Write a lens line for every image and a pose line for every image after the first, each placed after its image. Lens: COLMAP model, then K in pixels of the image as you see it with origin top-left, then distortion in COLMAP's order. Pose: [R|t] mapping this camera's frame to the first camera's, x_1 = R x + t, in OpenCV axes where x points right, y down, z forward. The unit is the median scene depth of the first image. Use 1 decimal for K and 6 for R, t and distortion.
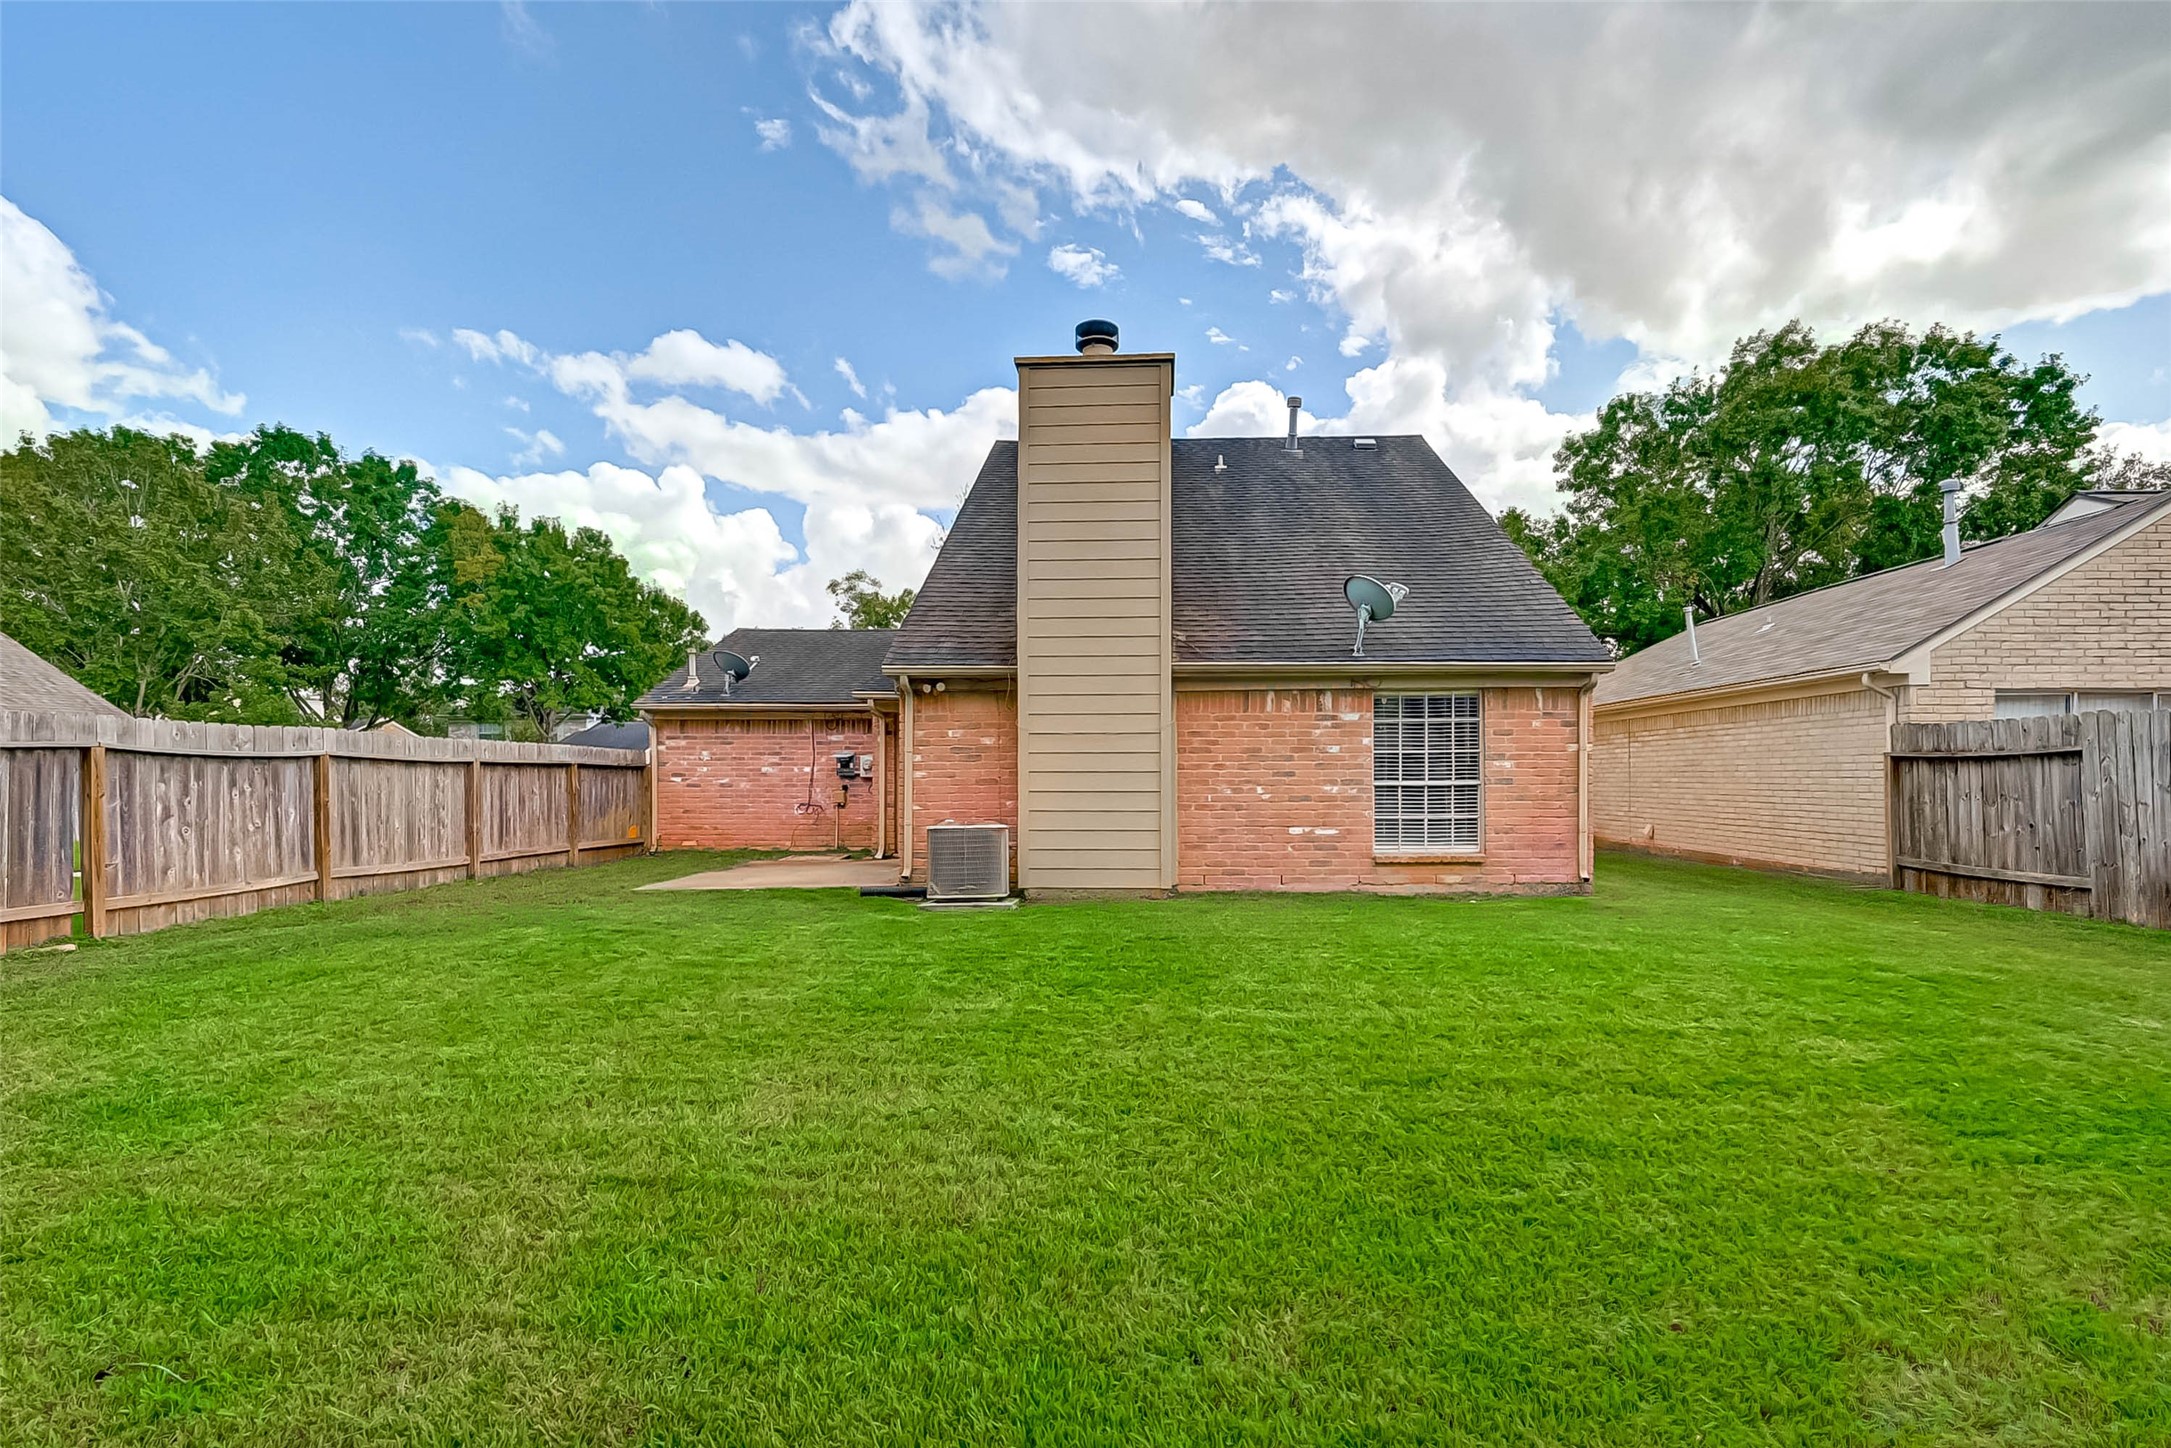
lens RADIAL K [[893.7, 0, 1079.9], [0, 893.7, 765.5], [0, 0, 1]] dist [-0.011847, -0.000261]
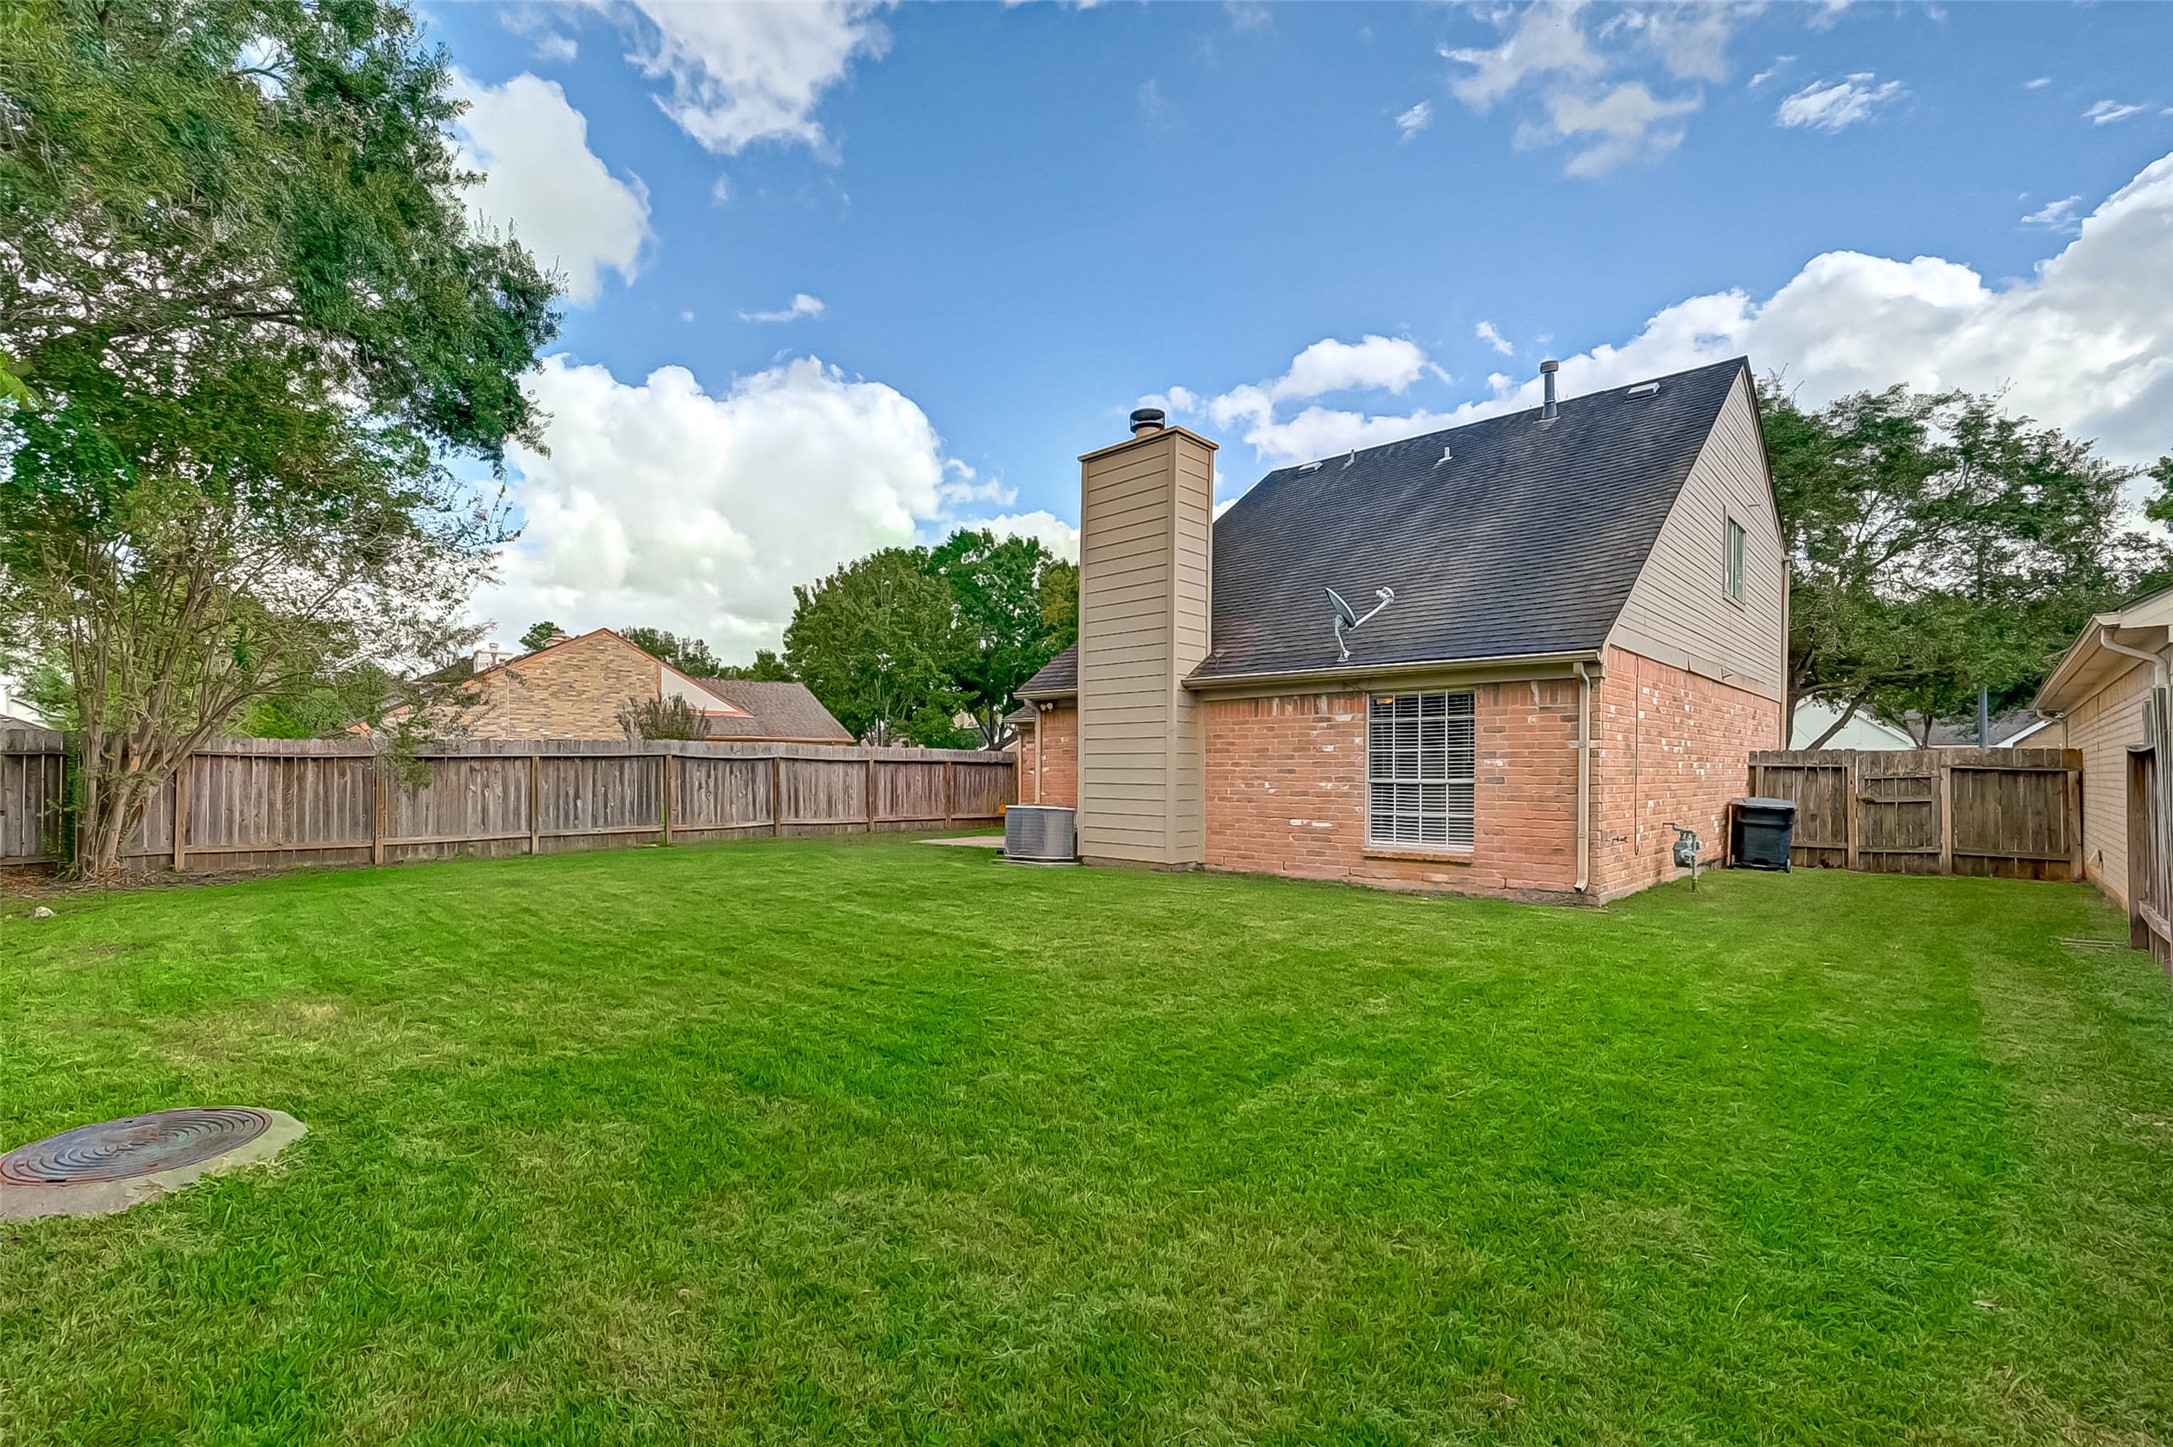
lens RADIAL K [[894.5, 0, 1080.9], [0, 894.5, 765.0], [0, 0, 1]] dist [-0.011847, -0.000261]
pose [[0.766904, 0.002373, -0.641757, 0.748356], [0.001170, 0.999986, 0.005095, -0.004128], [0.641760, -0.004658, 0.766891, -0.022232]]
